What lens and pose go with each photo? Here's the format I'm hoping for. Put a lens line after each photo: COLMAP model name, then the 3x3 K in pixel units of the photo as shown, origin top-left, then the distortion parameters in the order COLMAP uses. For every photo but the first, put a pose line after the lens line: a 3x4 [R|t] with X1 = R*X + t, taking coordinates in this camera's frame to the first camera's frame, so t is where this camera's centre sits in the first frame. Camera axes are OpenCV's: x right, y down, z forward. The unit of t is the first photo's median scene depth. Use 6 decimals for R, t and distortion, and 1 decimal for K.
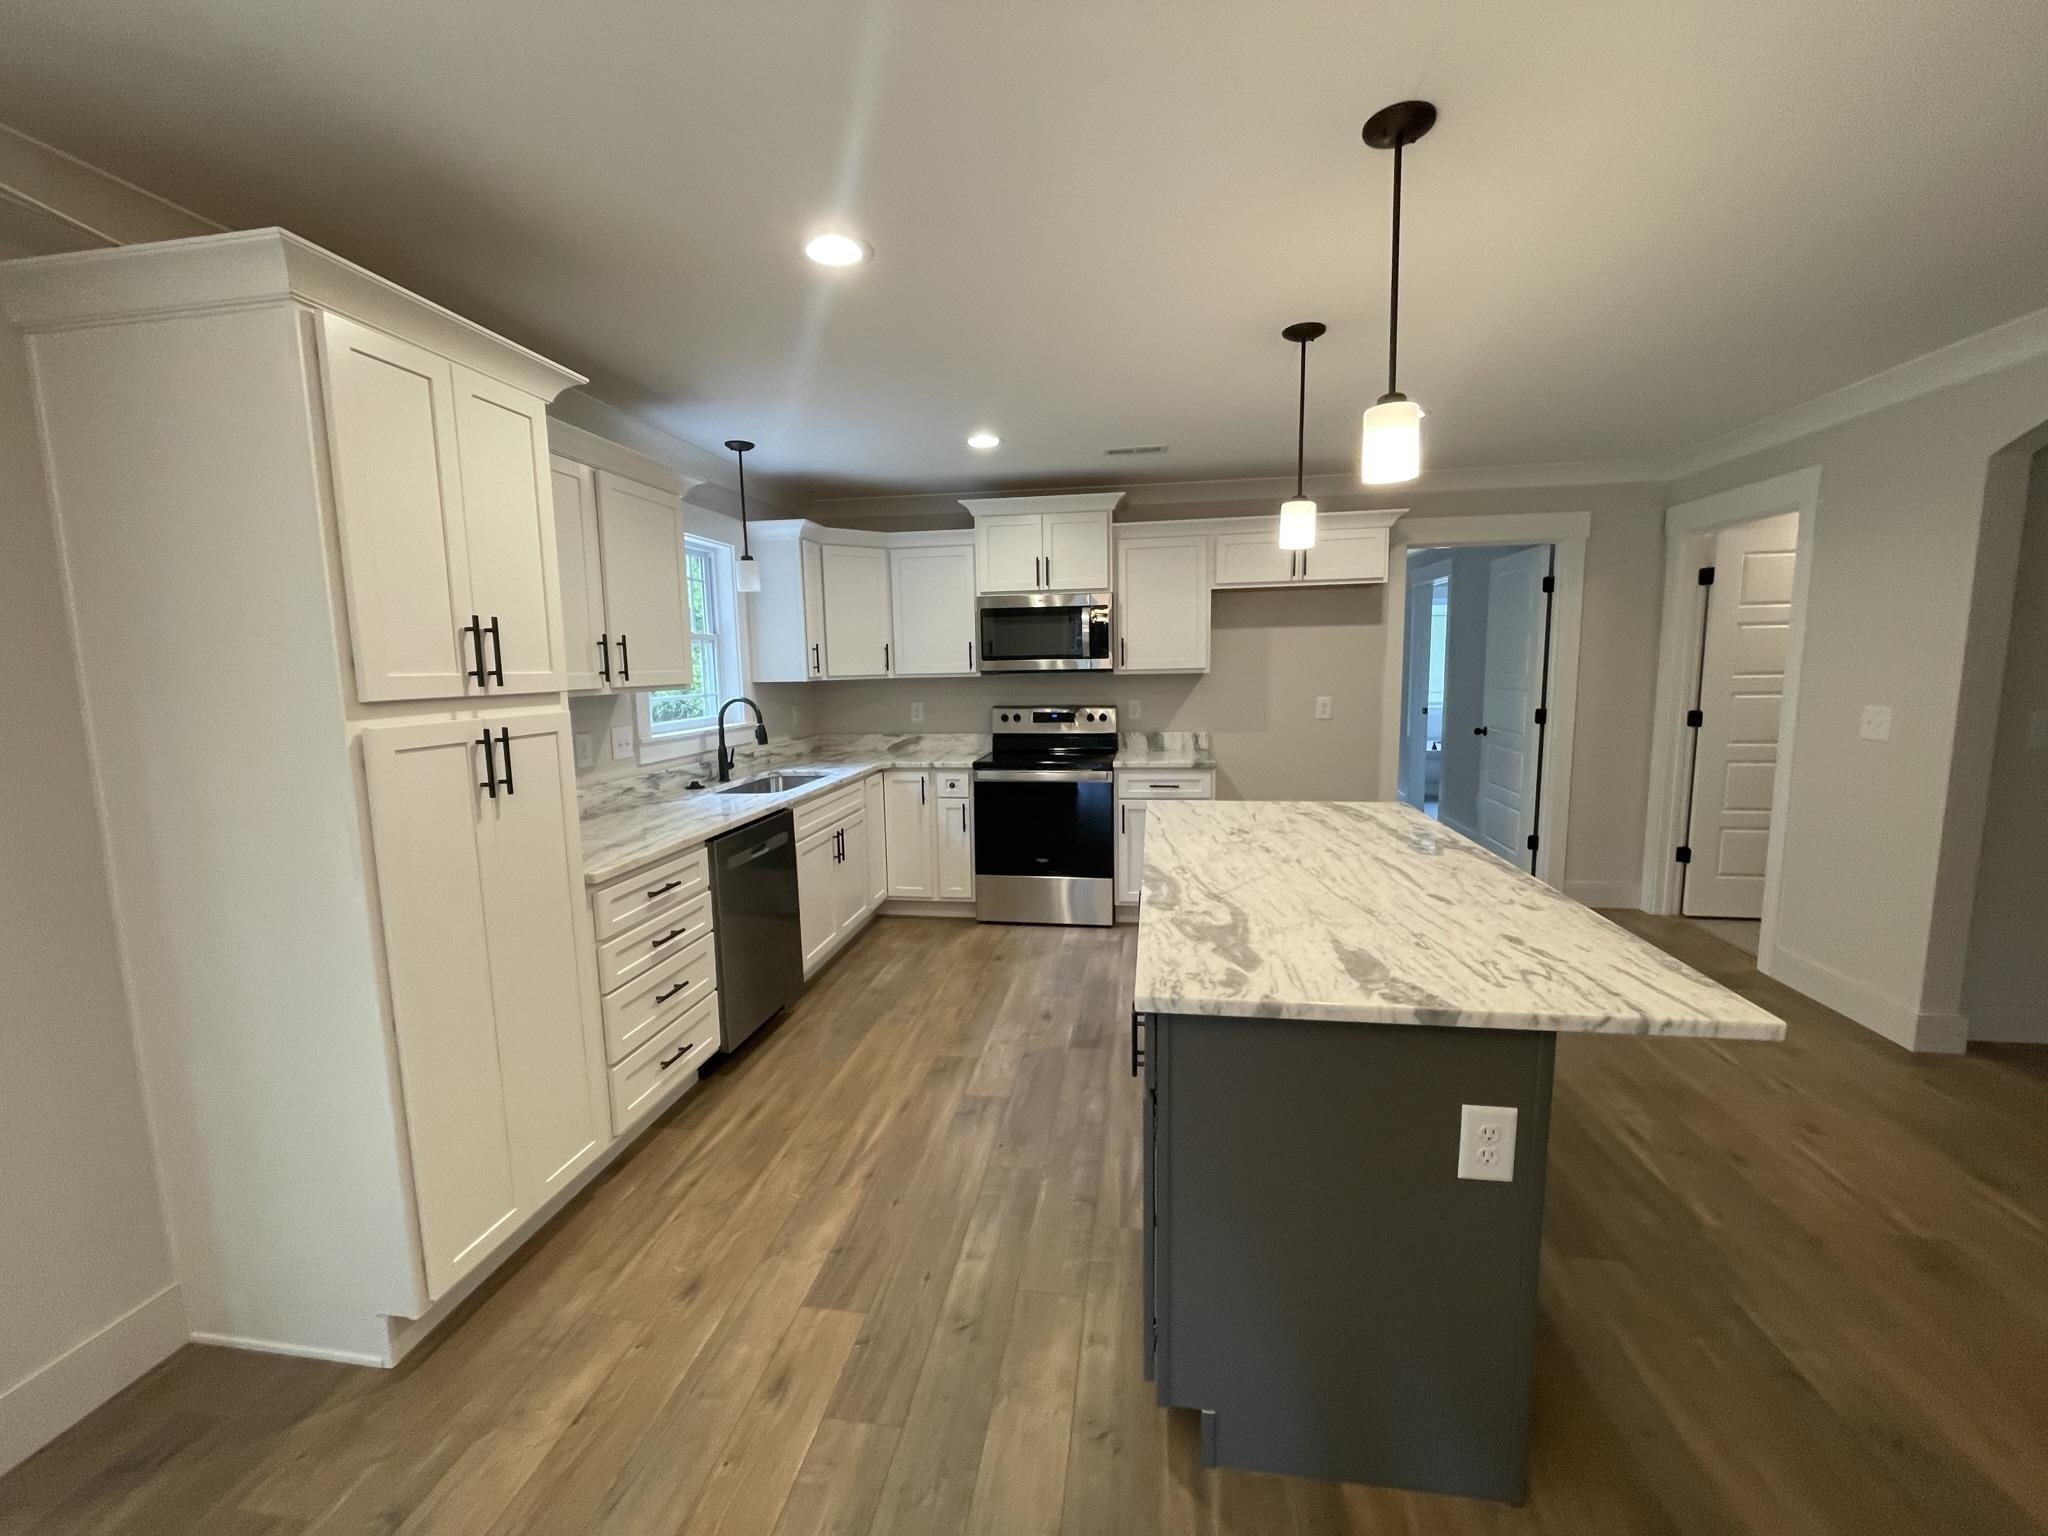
lens RADIAL K [[824.8, 0, 1027.0], [0, 824.8, 766.1], [0, 0, 1]] dist [-0.002964, -0.000549]
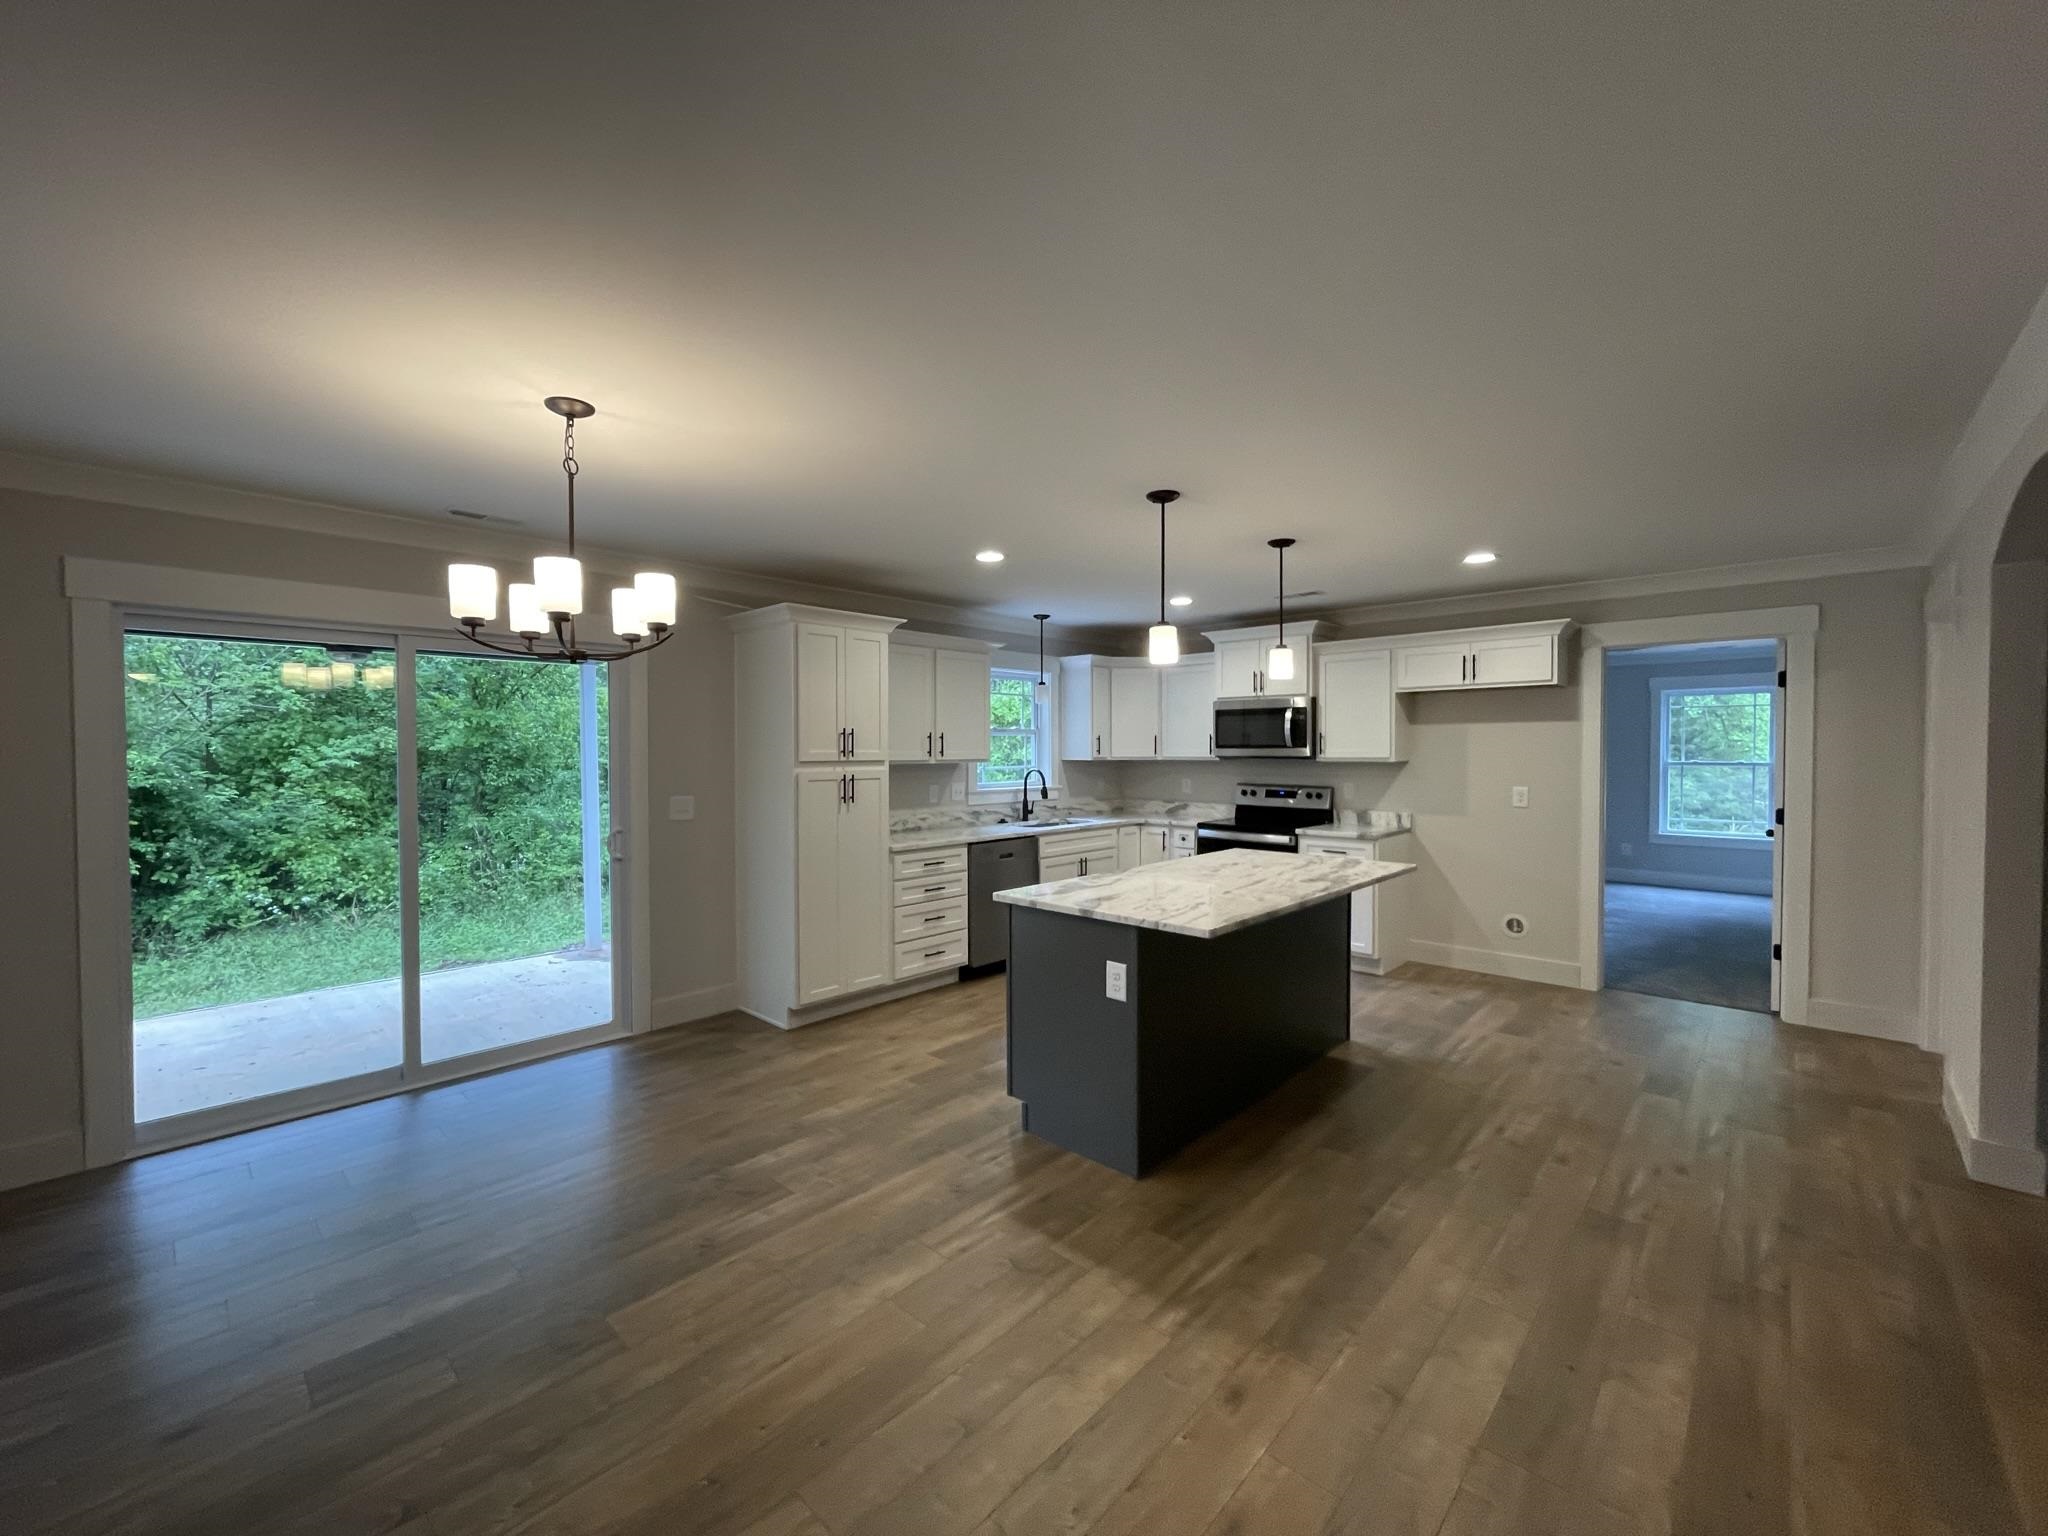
lens RADIAL K [[824.8, 0, 1026.9], [0, 824.8, 770.2], [0, 0, 1]] dist [-0.002964, -0.000549]
pose [[0.824896, 0.031319, -0.564416, 0.557113], [-0.083830, 0.994201, -0.067351, 0.028922], [0.559034, 0.102873, 0.822738, -0.334156]]
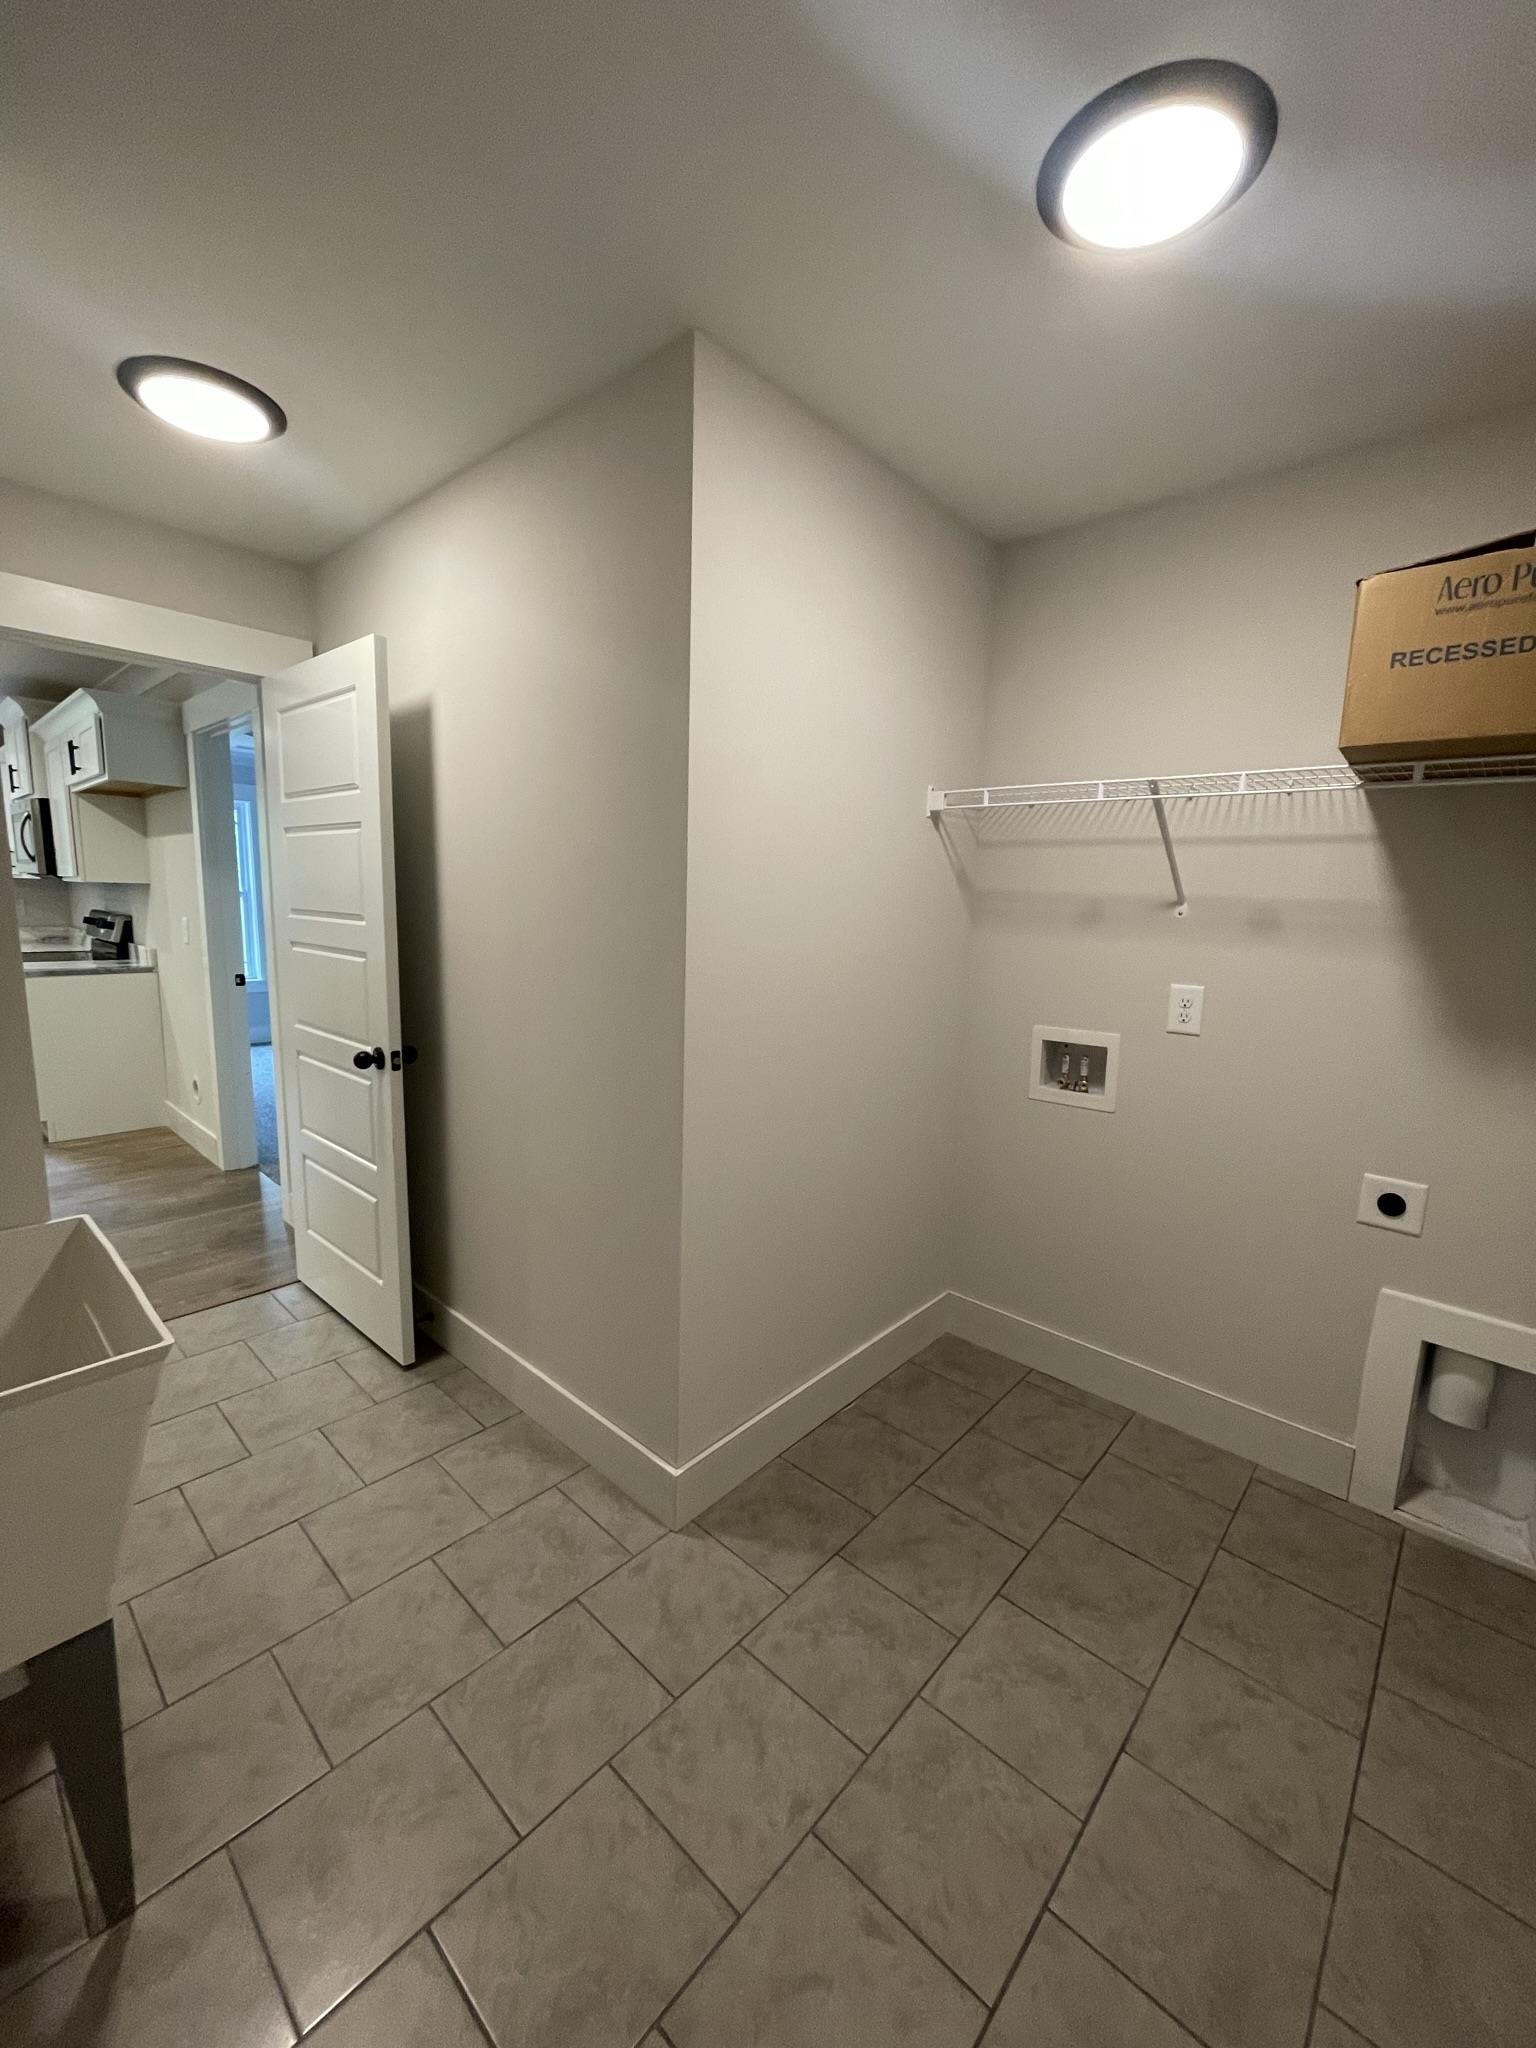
lens RADIAL K [[824.8, 0, 772.4], [0, 824.8, 1034.2], [0, 0, 1]] dist [-0.002964, -0.000549]
pose [[0.834914, 0.134283, -0.533747, 1.729176], [-0.121258, 0.990830, 0.059601, -0.112529], [0.536856, 0.014960, 0.843541, 0.772865]]
